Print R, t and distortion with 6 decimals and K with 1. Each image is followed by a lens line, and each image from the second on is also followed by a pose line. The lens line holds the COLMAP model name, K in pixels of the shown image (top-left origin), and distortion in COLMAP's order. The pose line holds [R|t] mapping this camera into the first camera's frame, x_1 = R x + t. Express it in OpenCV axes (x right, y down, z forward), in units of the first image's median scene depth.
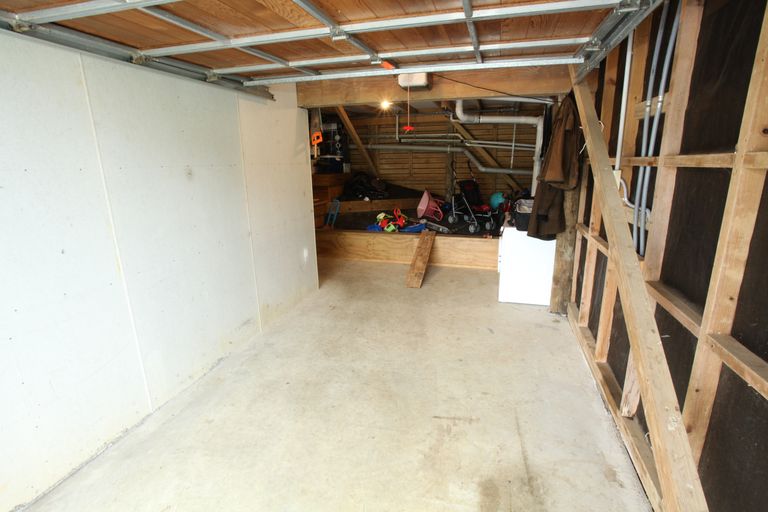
lens RADIAL K [[399.9, 0, 384.0], [0, 399.9, 256.0], [0, 0, 1]] dist [-0.002117, -0.000106]
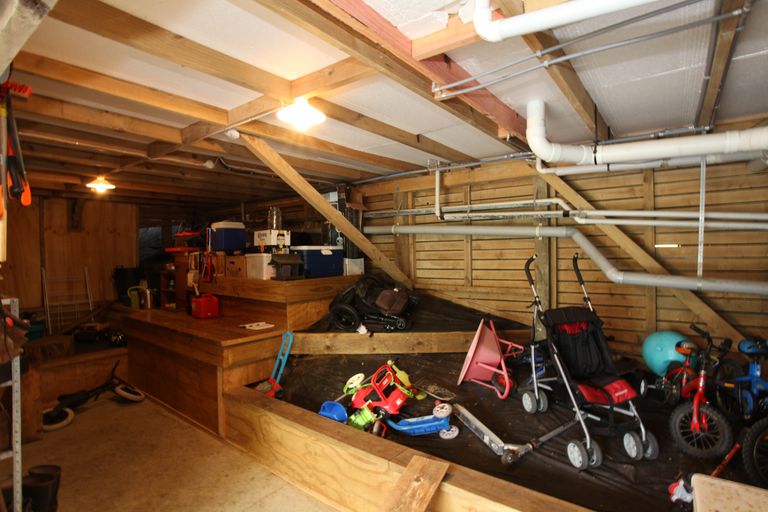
lens RADIAL K [[414.7, 0, 384.0], [0, 414.7, 256.0], [0, 0, 1]] dist [-0.028210, 0.000188]
pose [[0.937383, 0.002594, -0.348292, 0.164013], [-0.077415, 0.976511, -0.201080, -0.130924], [0.339589, 0.215452, 0.915565, 0.514388]]
